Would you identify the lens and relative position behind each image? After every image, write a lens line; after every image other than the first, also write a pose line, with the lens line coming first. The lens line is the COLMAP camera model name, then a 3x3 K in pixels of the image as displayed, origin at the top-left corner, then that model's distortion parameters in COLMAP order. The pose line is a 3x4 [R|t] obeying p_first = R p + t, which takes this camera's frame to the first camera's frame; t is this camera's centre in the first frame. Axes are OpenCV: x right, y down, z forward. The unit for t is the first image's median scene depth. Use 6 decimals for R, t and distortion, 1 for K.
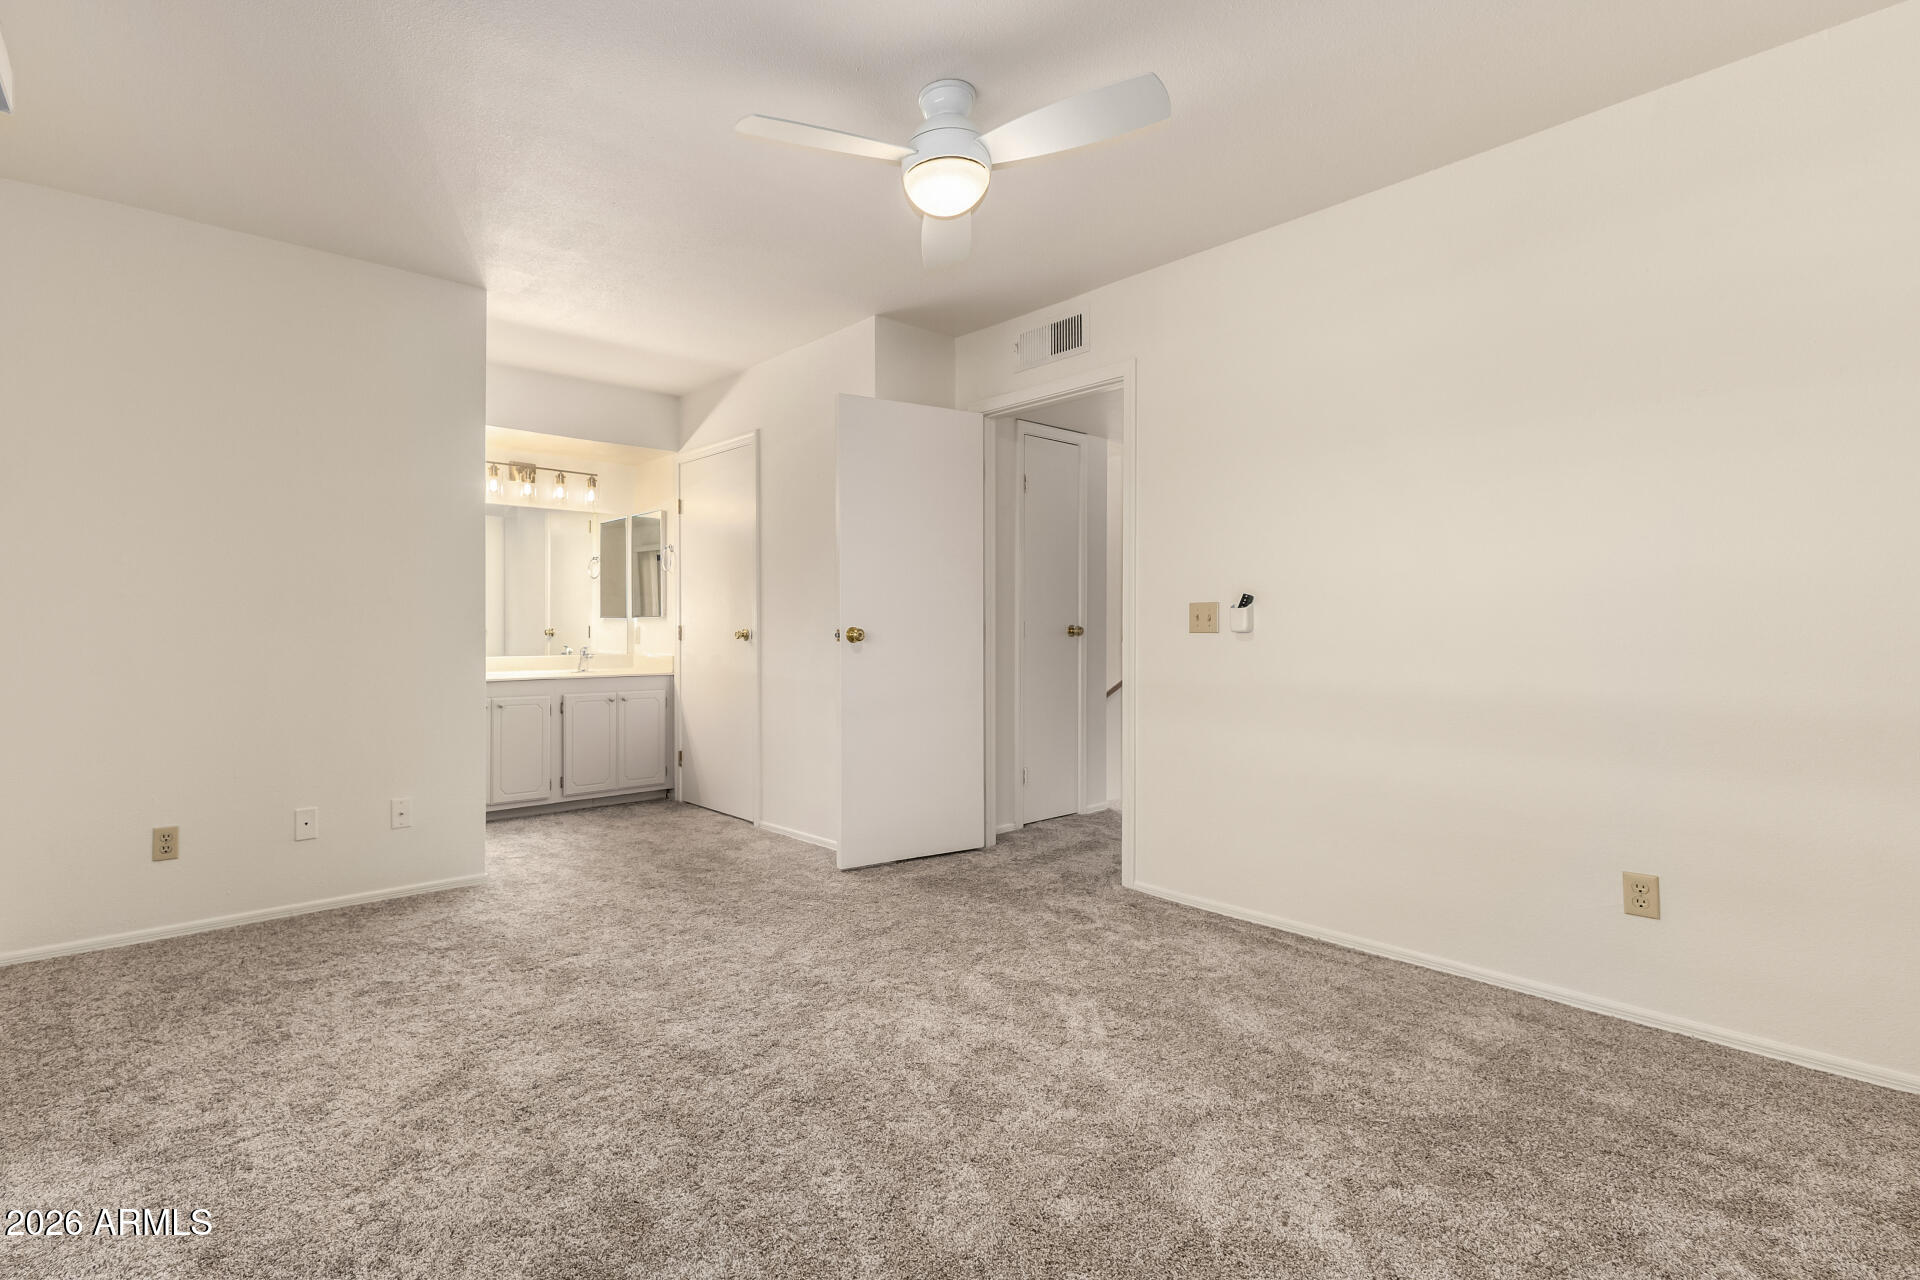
lens RADIAL K [[845.5, 0, 930.6], [0, 845.5, 627.6], [0, 0, 1]] dist [0.009574, -0.004186]
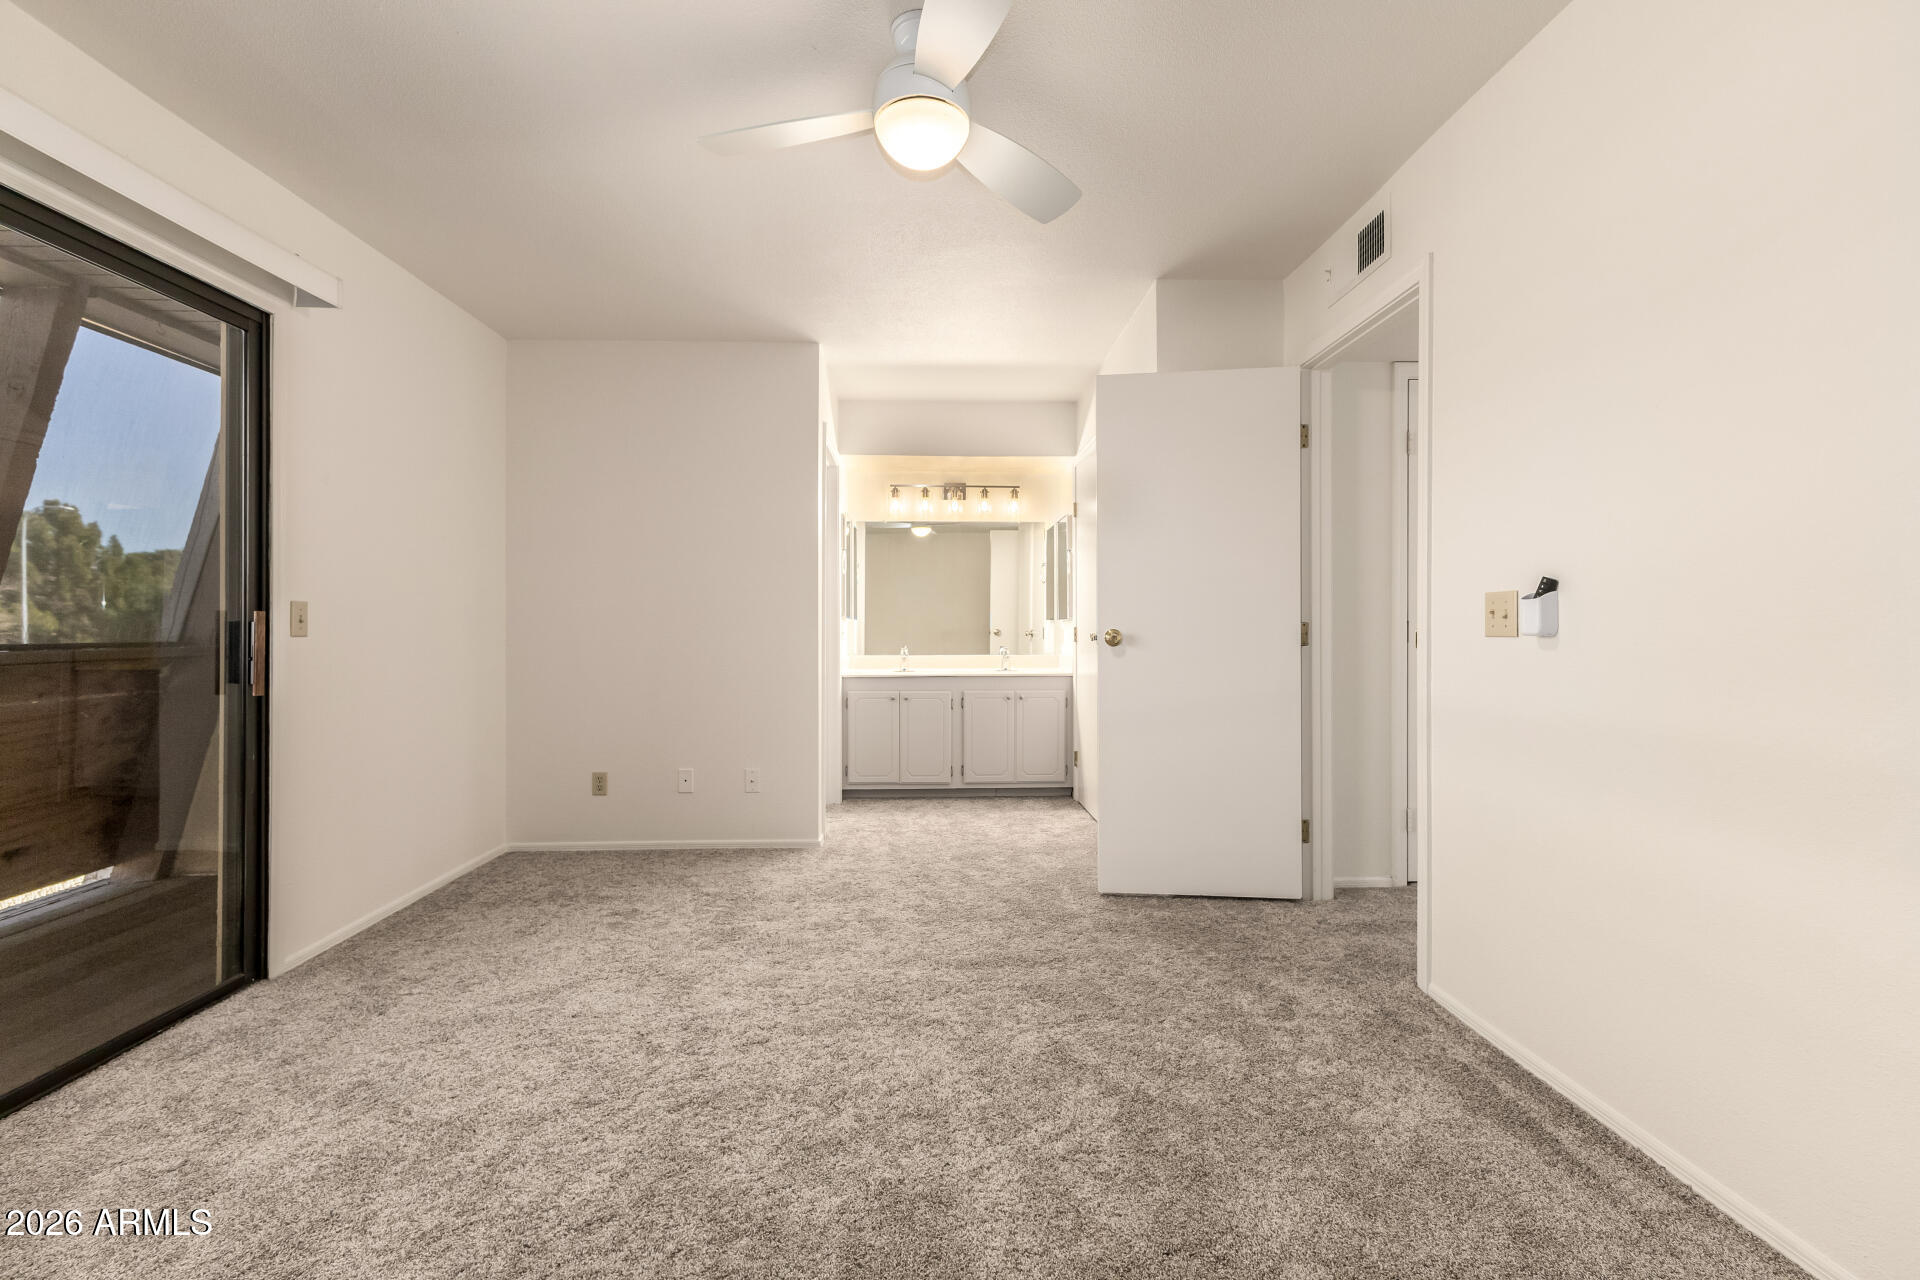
lens RADIAL K [[845.5, 0, 964.1], [0, 845.5, 629.5], [0, 0, 1]] dist [0.009574, -0.004186]
pose [[0.801896, -0.002128, -0.597460, 0.401707], [0.003462, 0.999993, 0.001084, -0.002128], [0.597453, -0.002938, 0.801898, 0.215173]]
